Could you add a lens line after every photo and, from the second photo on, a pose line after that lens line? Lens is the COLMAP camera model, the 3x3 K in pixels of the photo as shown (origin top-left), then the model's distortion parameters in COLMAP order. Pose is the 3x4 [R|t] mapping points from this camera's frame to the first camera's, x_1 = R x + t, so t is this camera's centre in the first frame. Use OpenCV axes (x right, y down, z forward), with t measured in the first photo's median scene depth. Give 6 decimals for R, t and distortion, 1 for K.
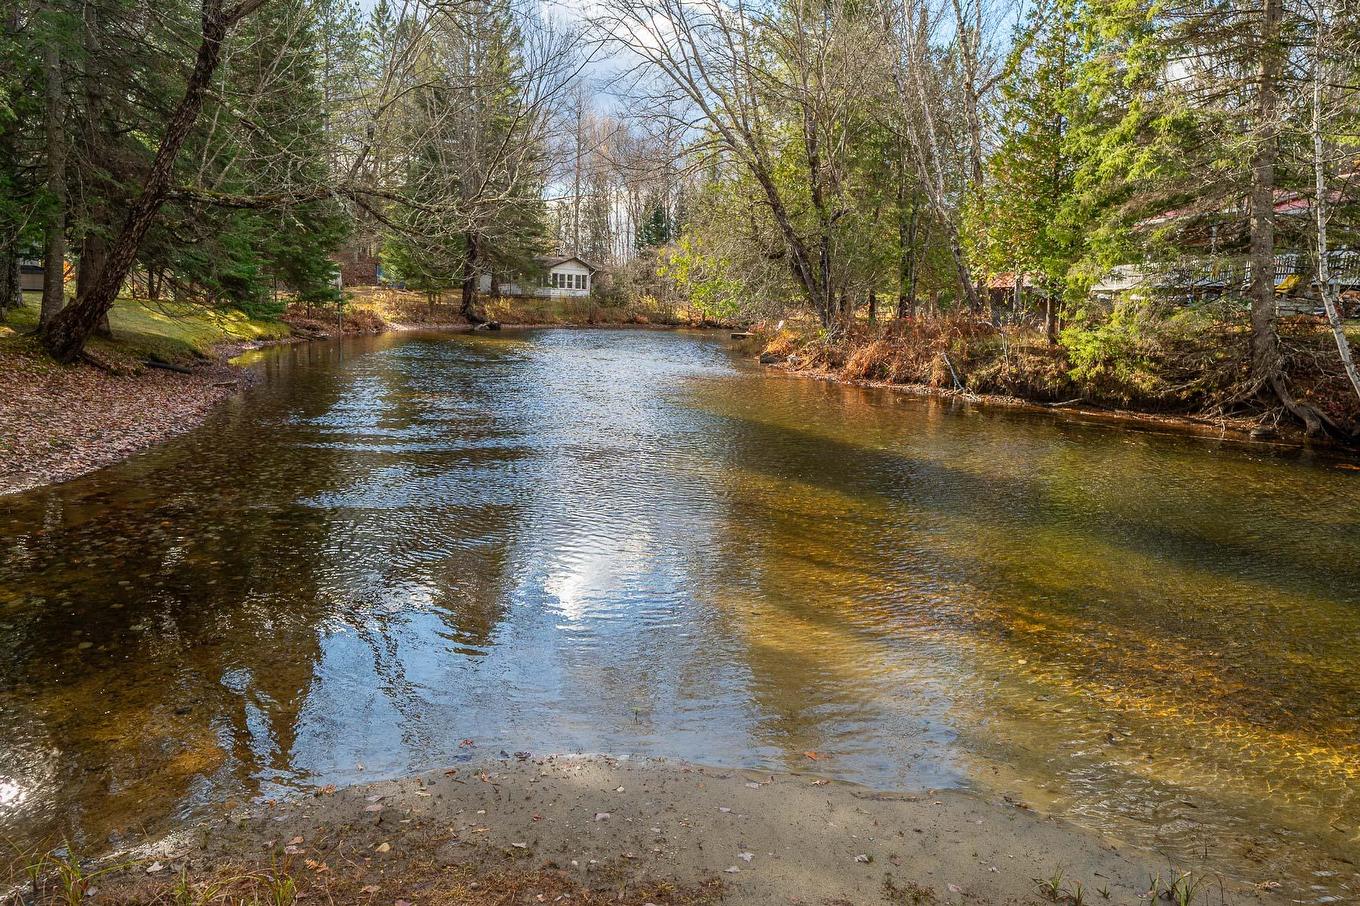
lens RADIAL K [[900.8, 0, 680.0], [0, 900.8, 453.0], [0, 0, 1]] dist [-0.007536, -0.001447]
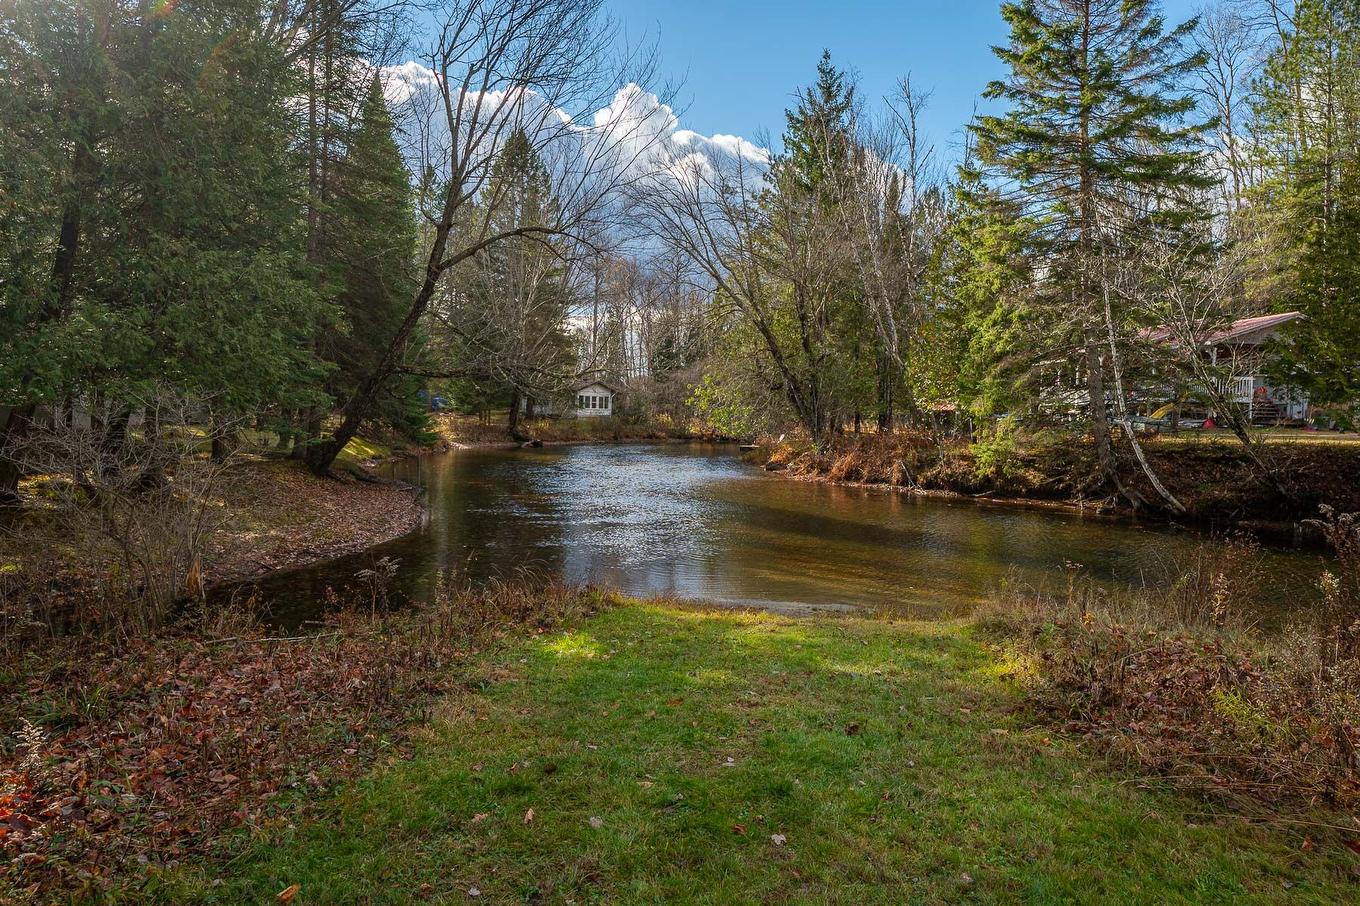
lens RADIAL K [[900.8, 0, 680.0], [0, 900.8, 453.0], [0, 0, 1]] dist [-0.007536, -0.001447]
pose [[0.999854, -0.016824, -0.003084, -0.032783], [0.016321, 0.992373, -0.122190, 0.033724], [0.005116, 0.122121, 0.992502, -0.308118]]
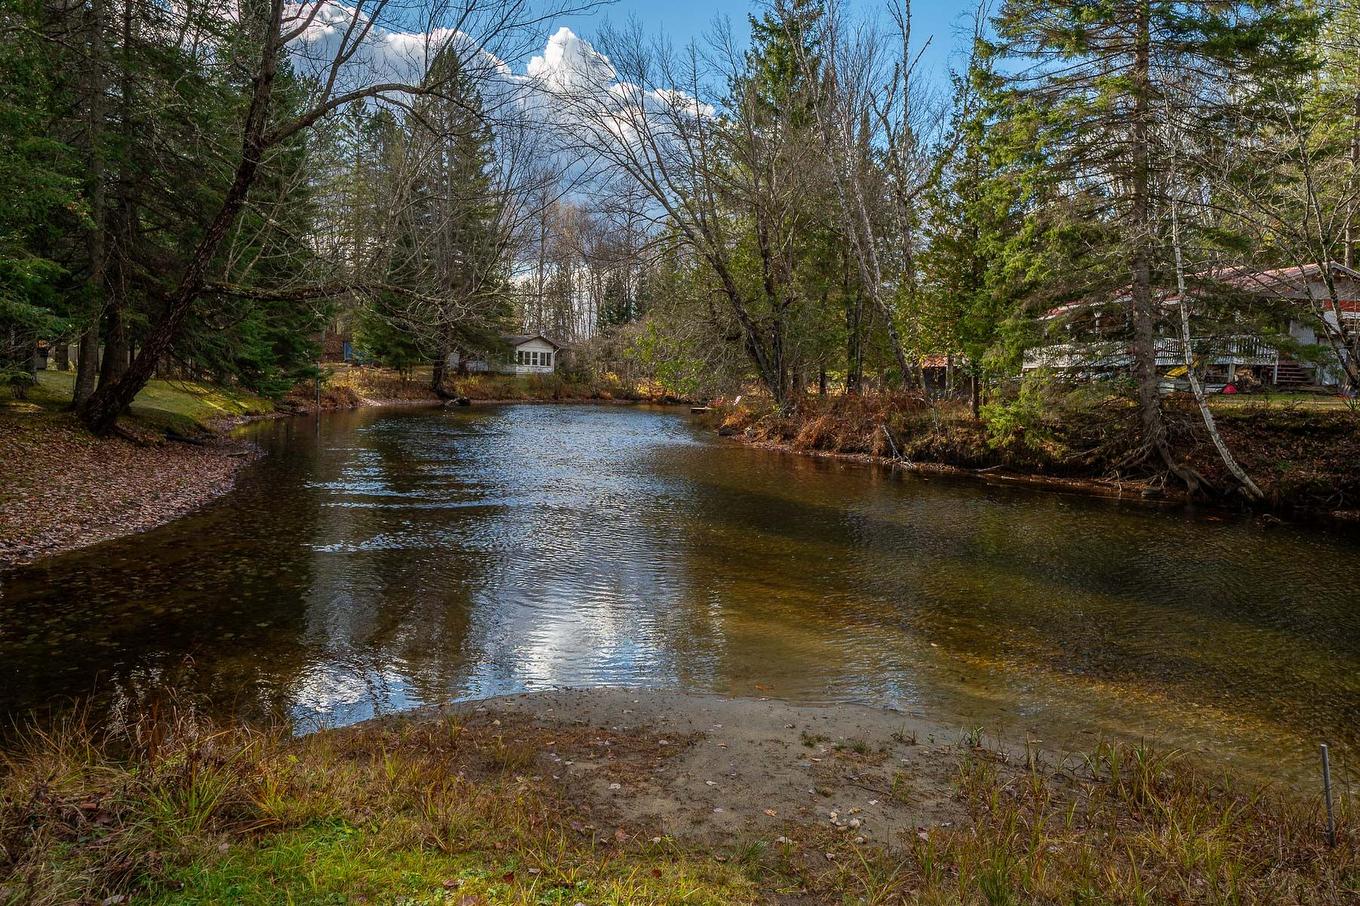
lens RADIAL K [[900.8, 0, 680.0], [0, 900.8, 453.0], [0, 0, 1]] dist [-0.007536, -0.001447]
pose [[0.998950, -0.003748, 0.045657, -0.008461], [0.007489, 0.996601, -0.082041, 0.010587], [-0.045195, 0.082297, 0.995583, -0.082222]]
